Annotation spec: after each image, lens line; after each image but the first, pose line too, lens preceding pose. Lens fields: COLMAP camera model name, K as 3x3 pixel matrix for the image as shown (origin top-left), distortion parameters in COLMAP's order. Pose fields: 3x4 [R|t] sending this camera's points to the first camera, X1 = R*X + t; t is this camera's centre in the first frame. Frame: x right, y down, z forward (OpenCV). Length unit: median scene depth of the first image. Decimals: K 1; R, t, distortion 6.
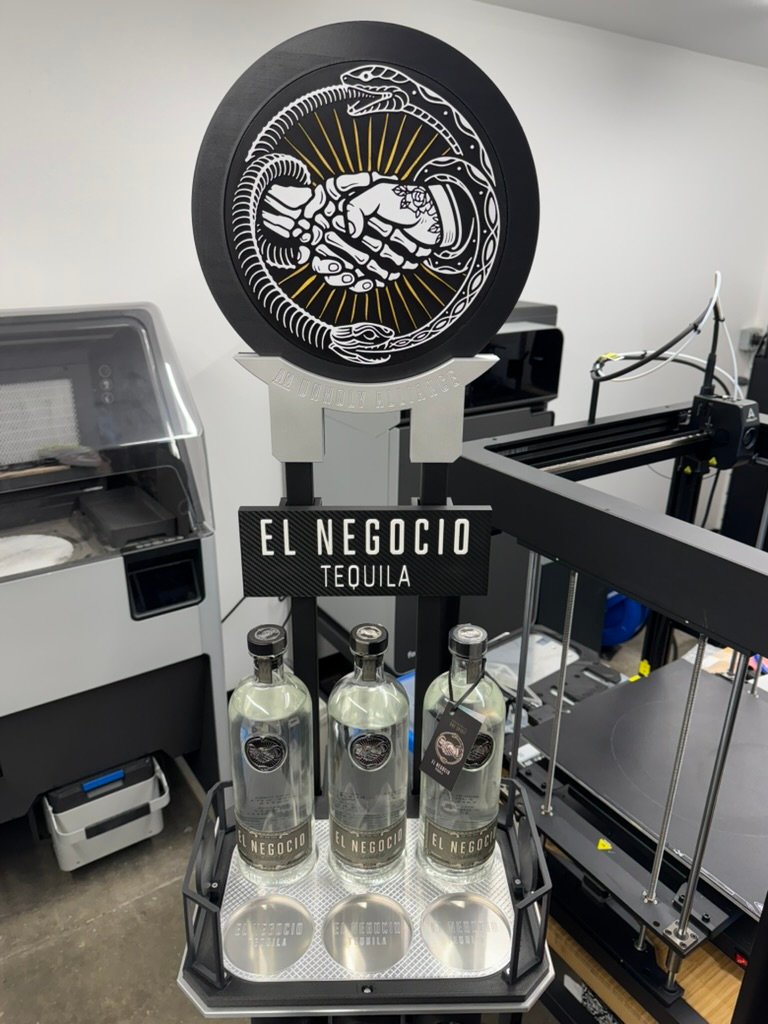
lens RADIAL K [[728.3, 0, 384.6], [0, 728.3, 521.1], [0, 0, 1]] dist [0.119942, -0.248025]
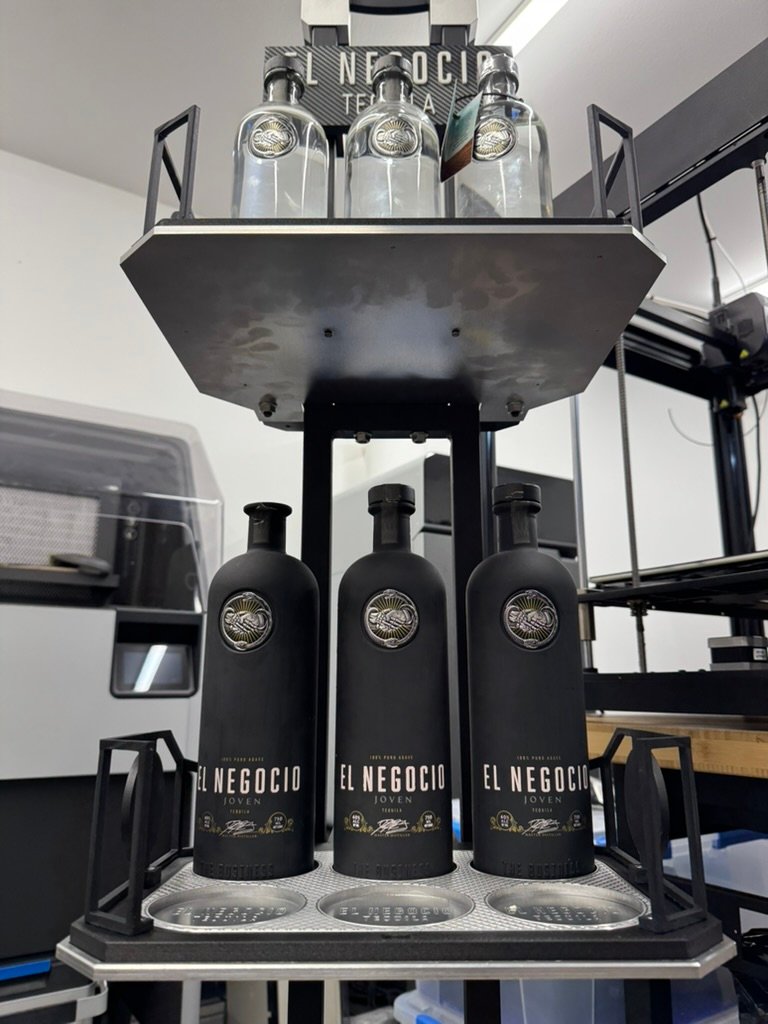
lens RADIAL K [[727.0, 0, 384.0], [0, 727.0, 512.0], [0, 0, 1]] dist [0.079357, -0.131205]
pose [[0.999492, -0.017982, -0.026323, -0.017688], [-0.000736, 0.812482, -0.582986, 1.202480], [0.031870, 0.582709, 0.812056, 0.582193]]
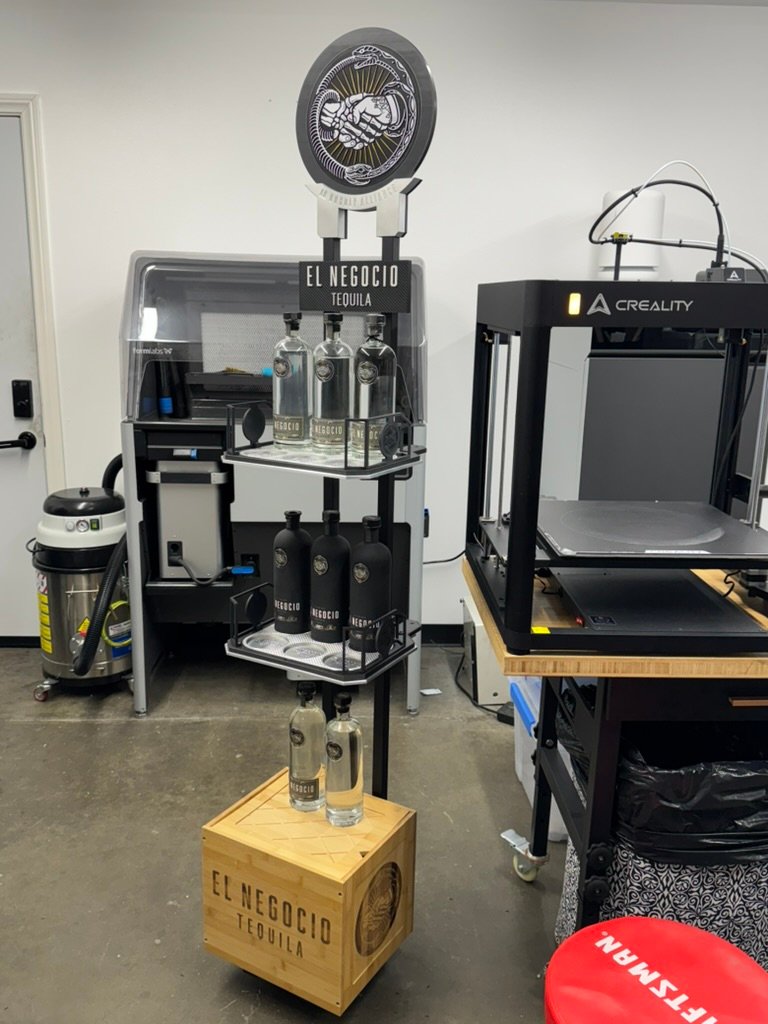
lens RADIAL K [[882.1, 0, 384.0], [0, 882.1, 512.0], [0, 0, 1]] dist [0.161667, -0.363772]
pose [[0.848614, 0.125160, -0.513993, 1.462719], [-0.202931, 0.974297, -0.097797, 0.921595], [0.488542, 0.187297, 0.852201, -0.935052]]
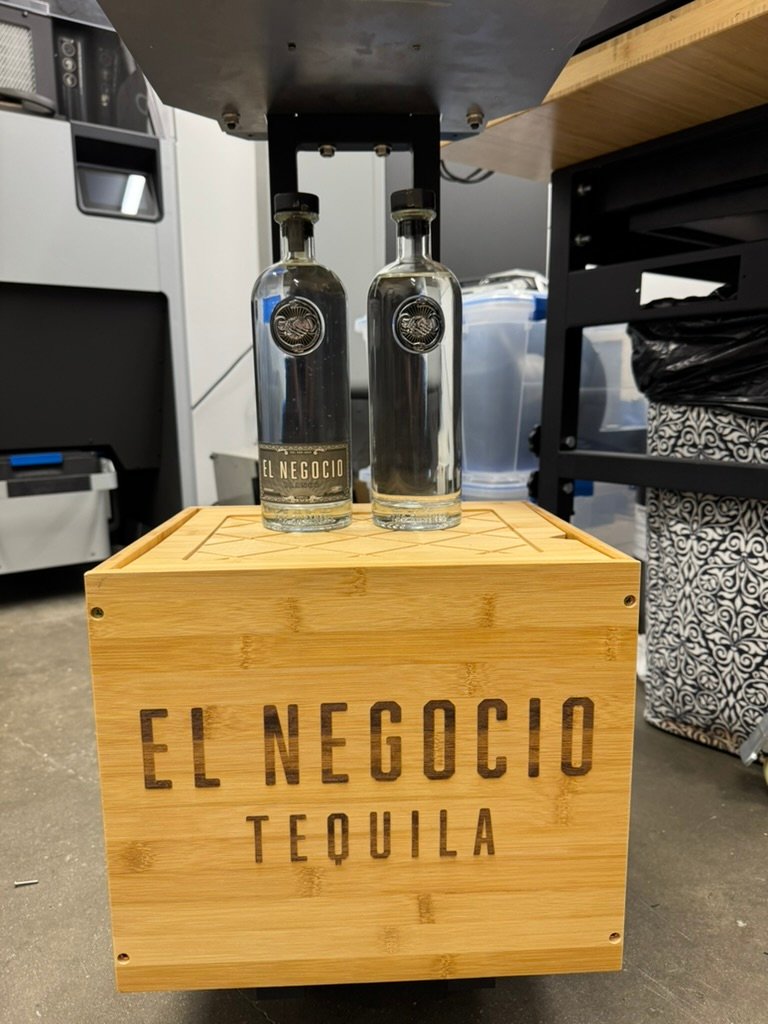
lens RADIAL K [[727.0, 0, 384.0], [0, 727.0, 512.0], [0, 0, 1]] dist [0.079357, -0.131205]
pose [[0.999443, -0.029574, 0.015484, -0.024473], [0.032189, 0.976687, -0.212240, 1.793598], [-0.008846, 0.212620, 0.977095, 0.632922]]
